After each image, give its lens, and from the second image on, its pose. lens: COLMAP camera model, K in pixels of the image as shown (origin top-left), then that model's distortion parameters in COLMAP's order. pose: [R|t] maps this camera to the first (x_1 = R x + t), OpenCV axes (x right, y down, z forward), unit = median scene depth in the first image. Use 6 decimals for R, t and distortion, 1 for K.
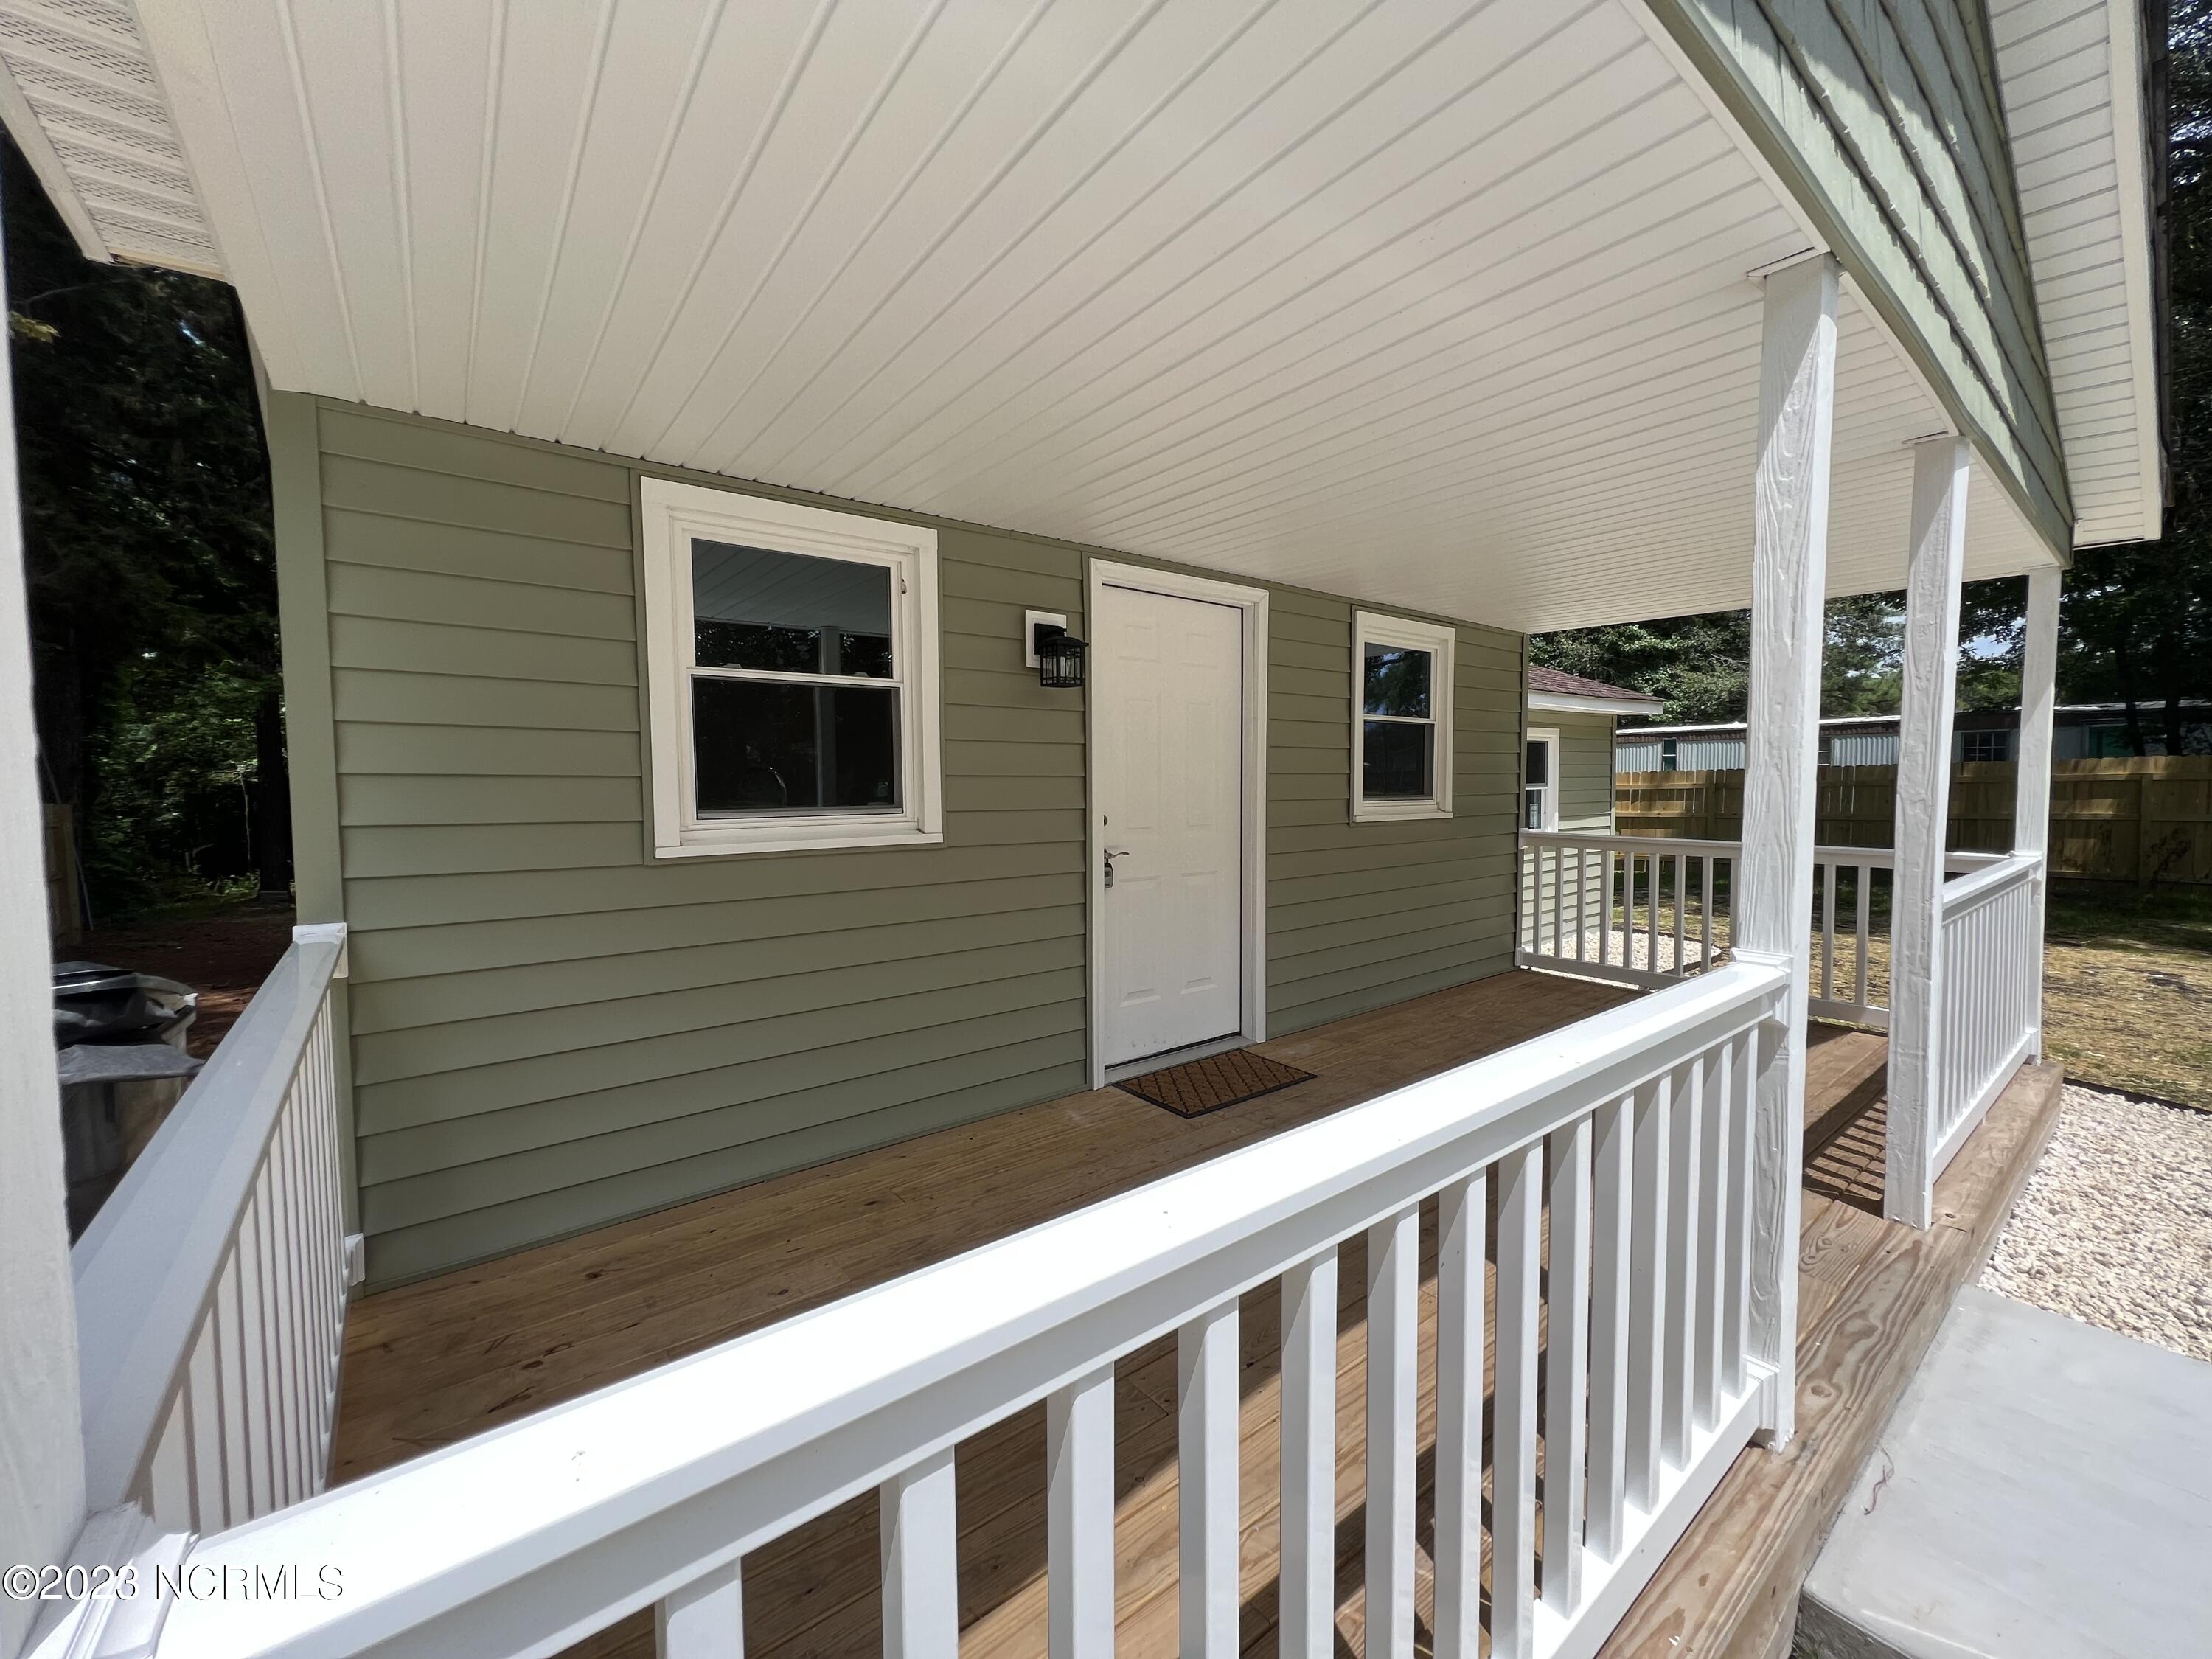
lens RADIAL K [[889.1, 0, 1107.0], [0, 889.1, 826.8], [0, 0, 1]] dist [0.001500, 0.000106]
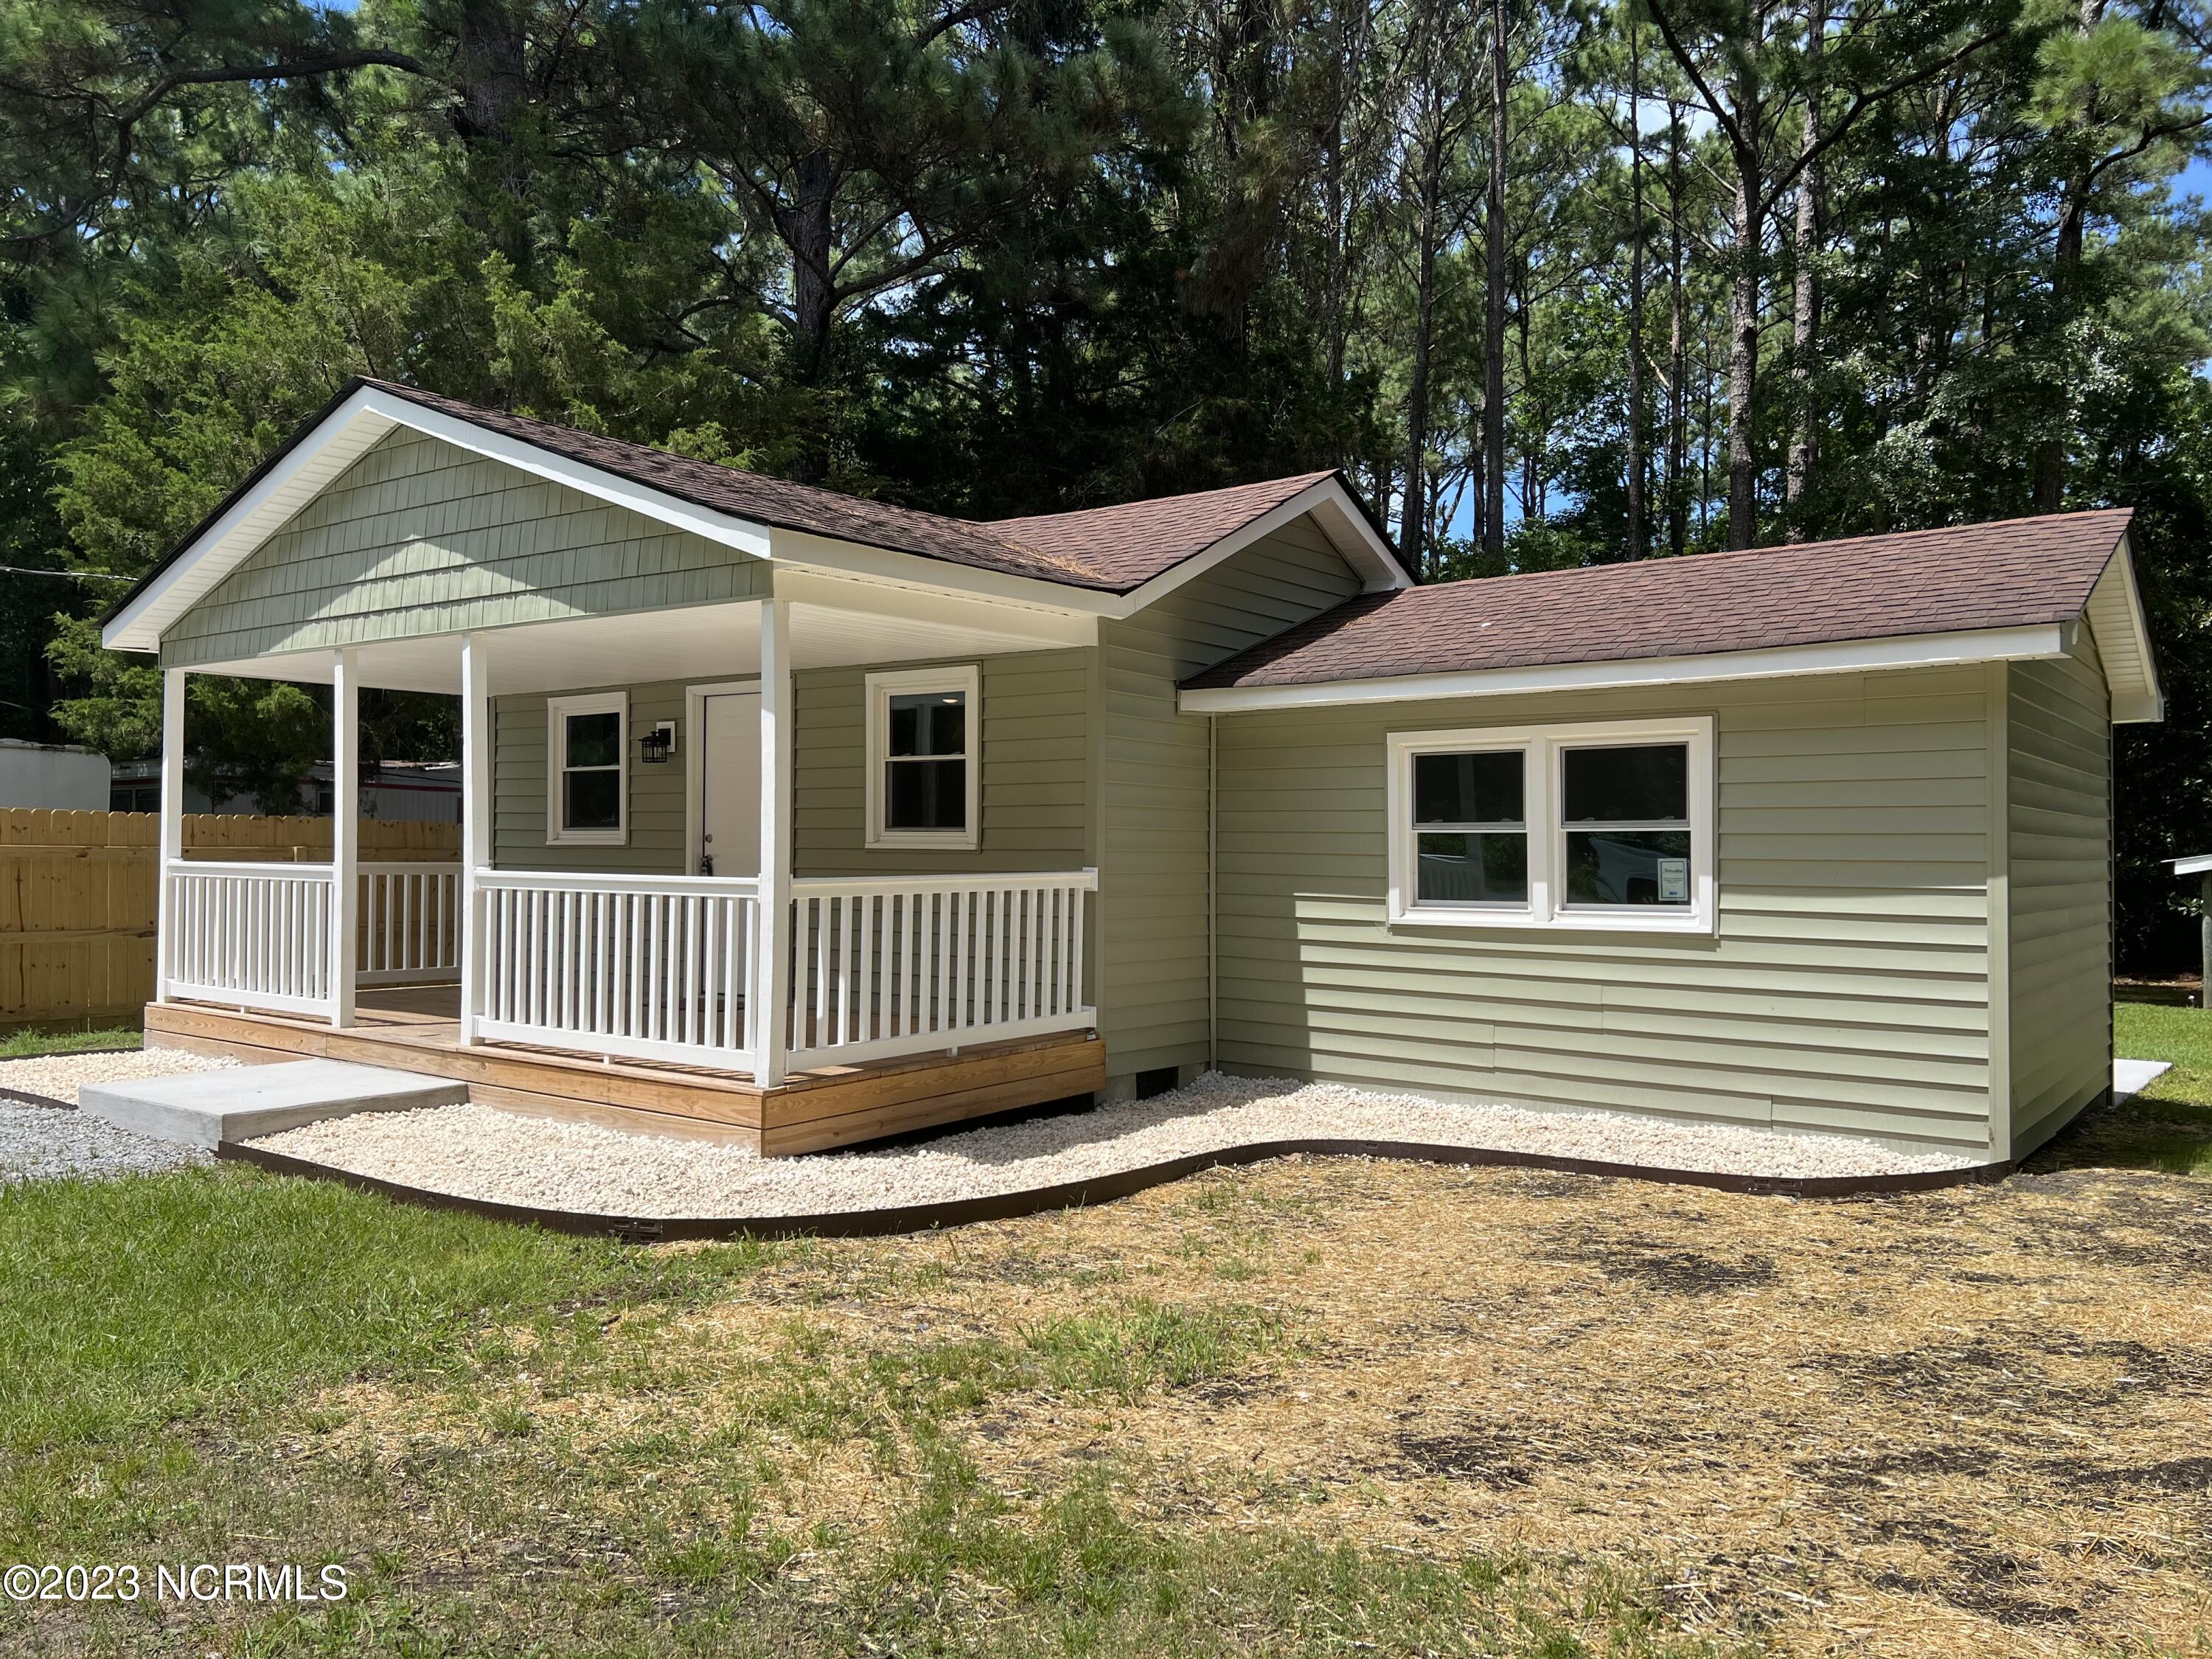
lens RADIAL K [[1657.7, 0, 1102.4], [0, 1657.7, 837.5], [0, 0, 1]] dist [0.043610, -0.044125]
pose [[0.246491, 0.002975, -0.969141, 3.308366], [-0.057475, 0.998280, -0.011554, -0.017045], [0.967439, 0.058549, 0.246238, 0.999453]]
